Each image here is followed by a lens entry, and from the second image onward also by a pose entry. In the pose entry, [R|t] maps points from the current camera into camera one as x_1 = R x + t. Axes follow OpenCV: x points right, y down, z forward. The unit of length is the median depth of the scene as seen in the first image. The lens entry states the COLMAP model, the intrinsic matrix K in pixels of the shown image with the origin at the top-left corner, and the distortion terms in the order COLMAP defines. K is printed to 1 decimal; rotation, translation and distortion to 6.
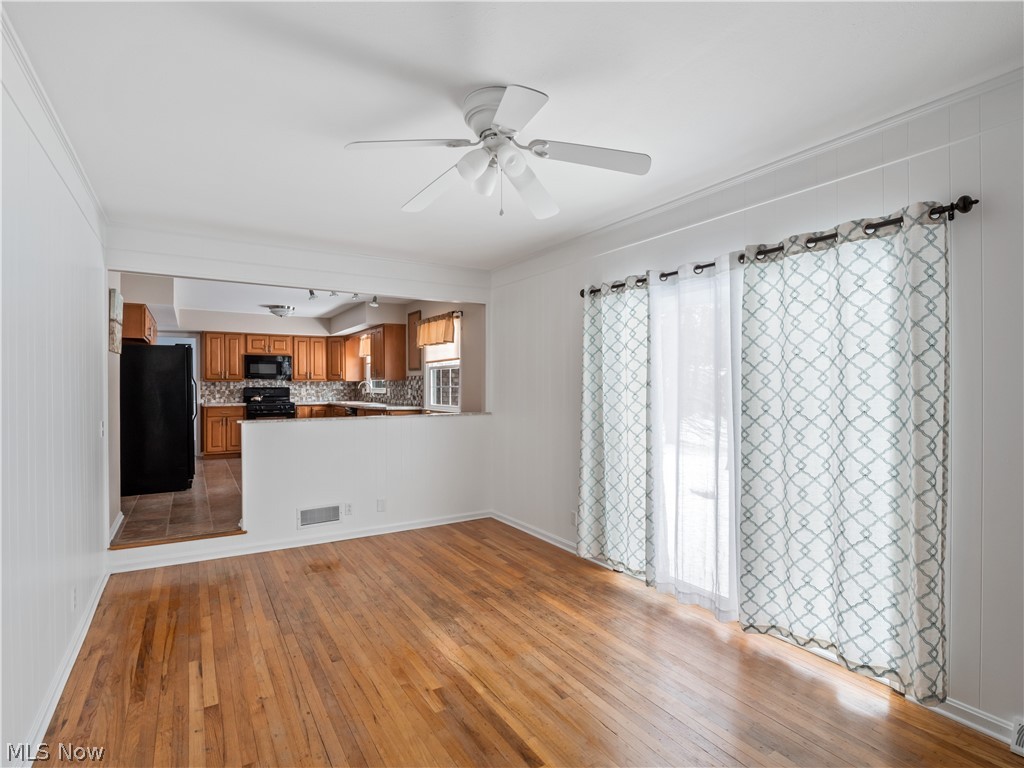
lens RADIAL K [[506.1, 0, 505.1], [0, 506.1, 384.8], [0, 0, 1]] dist [-0.004498, -0.008904]
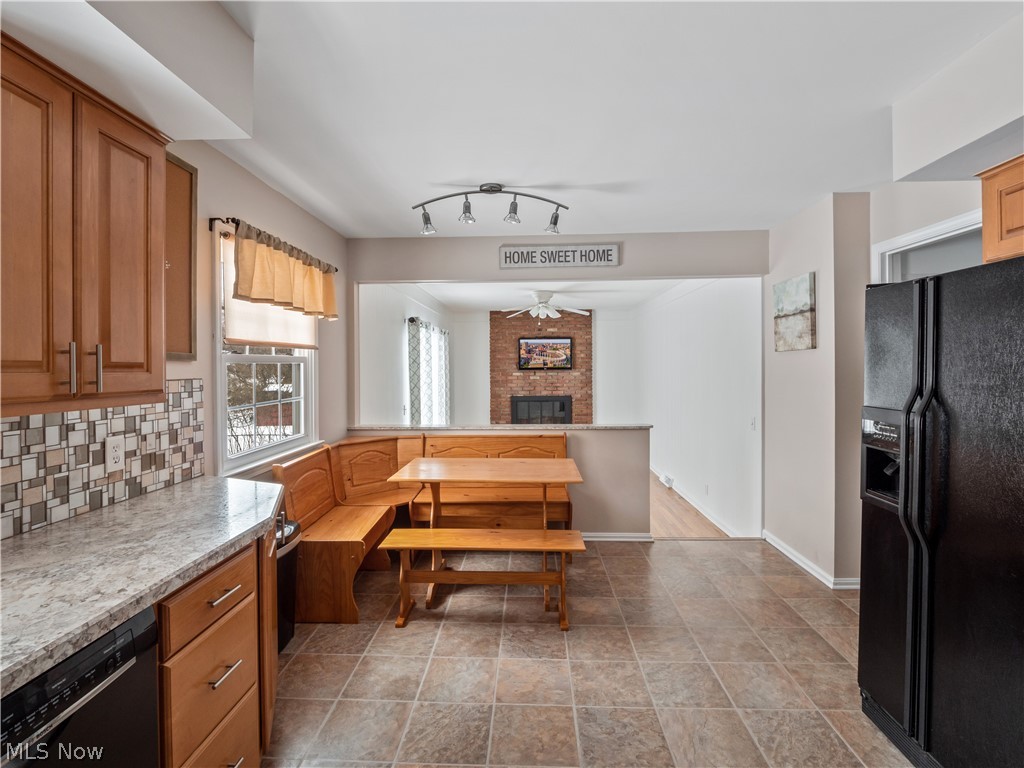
lens RADIAL K [[506.1, 0, 512.6], [0, 506.1, 372.0], [0, 0, 1]] dist [-0.004498, -0.008904]
pose [[-0.829473, 0.002180, 0.558542, -0.831640], [0.008735, 0.999921, 0.009069, -0.038727], [-0.558478, 0.012401, -0.829427, 1.894871]]
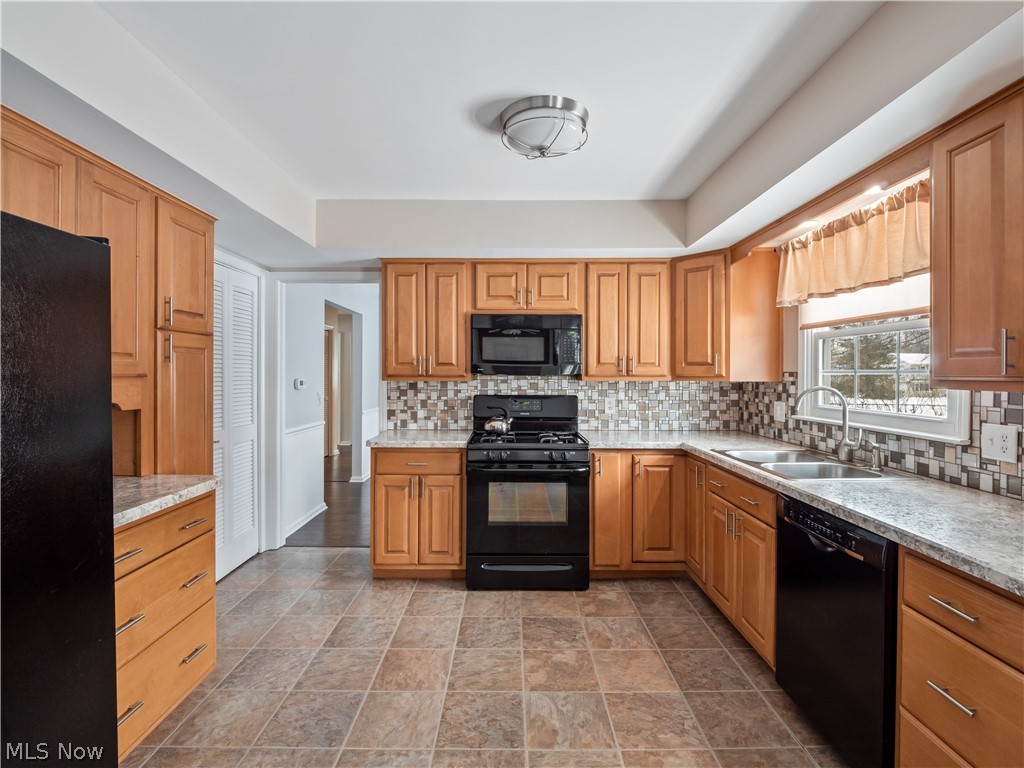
lens RADIAL K [[506.1, 0, 510.7], [0, 506.1, 374.6], [0, 0, 1]] dist [-0.004498, -0.008904]
pose [[0.851014, 0.004571, -0.525123, -0.565547], [-0.005118, 0.999987, 0.000409, -0.024614], [0.525118, 0.002339, 0.851026, 1.368323]]
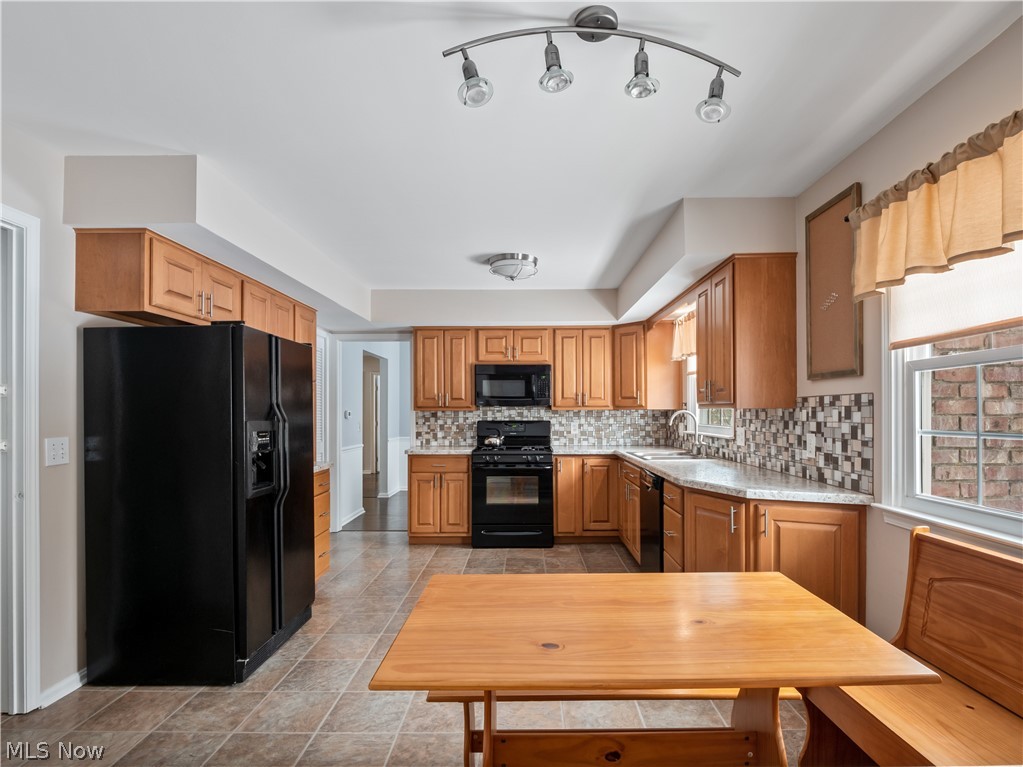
lens RADIAL K [[558.5, 0, 527.7], [0, 558.5, 407.4], [0, 0, 1]] dist [-0.008616, -0.001185]
pose [[0.852754, -0.003849, -0.522299, -0.266376], [-0.000561, 0.999966, -0.008285, -0.010447], [0.522313, 0.007358, 0.852722, 0.986315]]
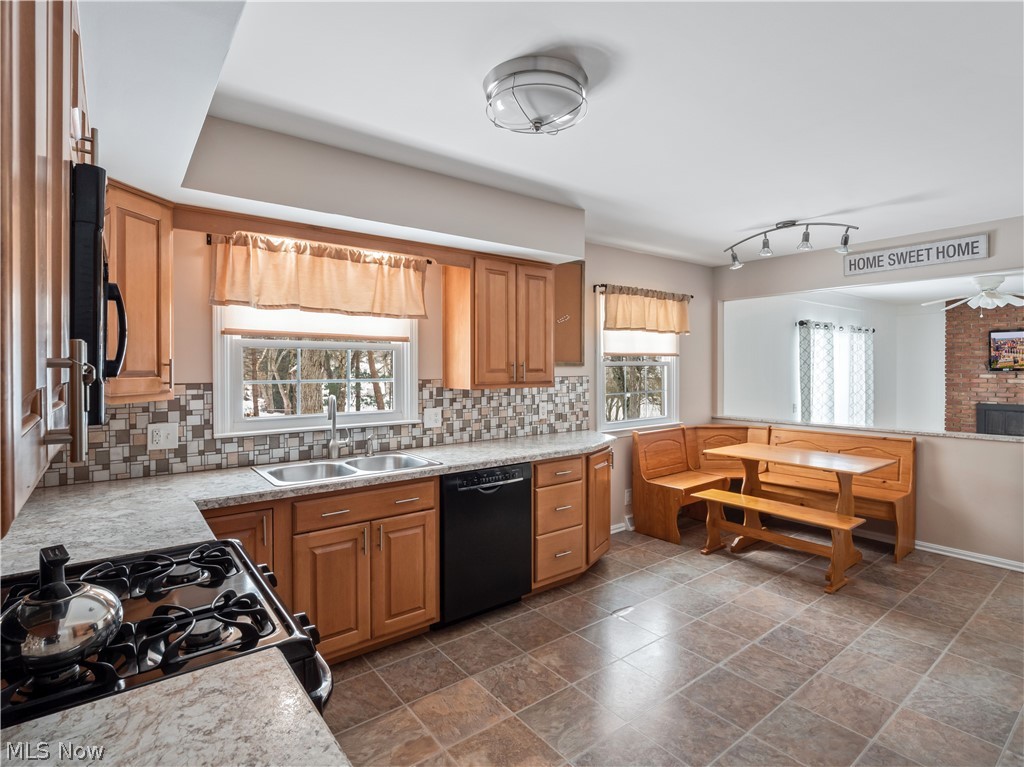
lens RADIAL K [[506.1, 0, 511.9], [0, 506.1, 376.8], [0, 0, 1]] dist [-0.004498, -0.008904]
pose [[-0.096544, -0.014781, 0.995219, -1.210447], [0.005962, 0.999863, 0.015429, -0.044320], [-0.995311, 0.007423, -0.096443, 1.874904]]
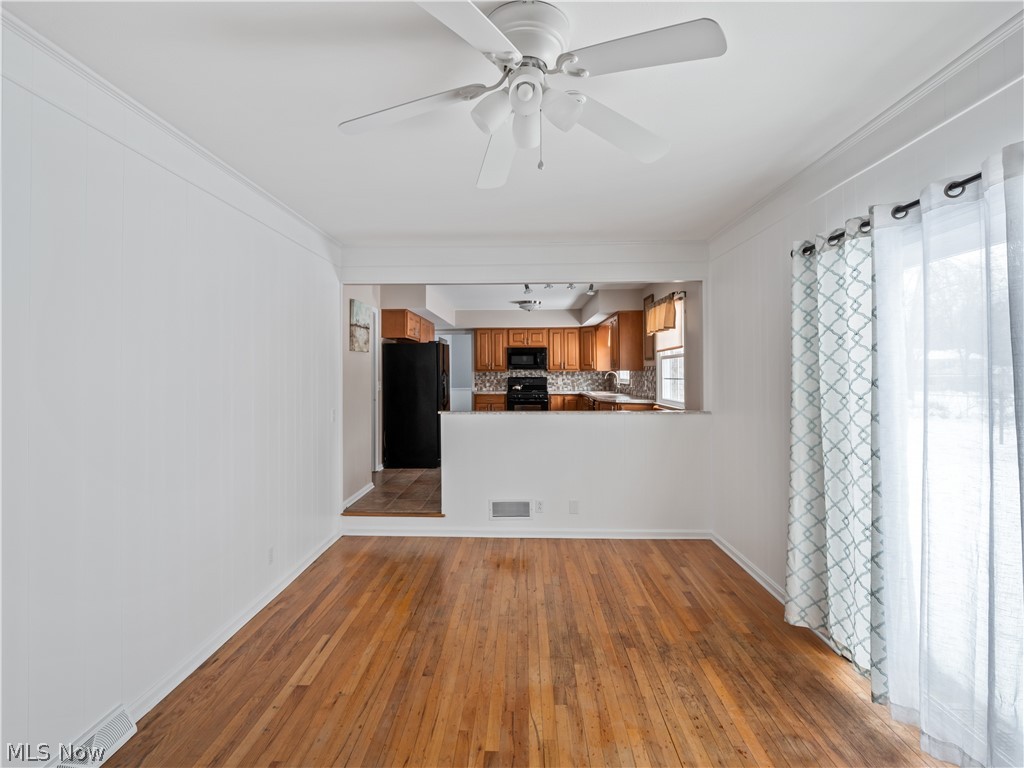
lens RADIAL K [[506.1, 0, 511.8], [0, 506.1, 365.1], [0, 0, 1]] dist [-0.004498, -0.008904]
pose [[0.838830, -0.008748, -0.544323, 0.184880], [0.001695, 0.999908, -0.013458, -0.012796], [0.544391, 0.010366, 0.838768, 0.165585]]
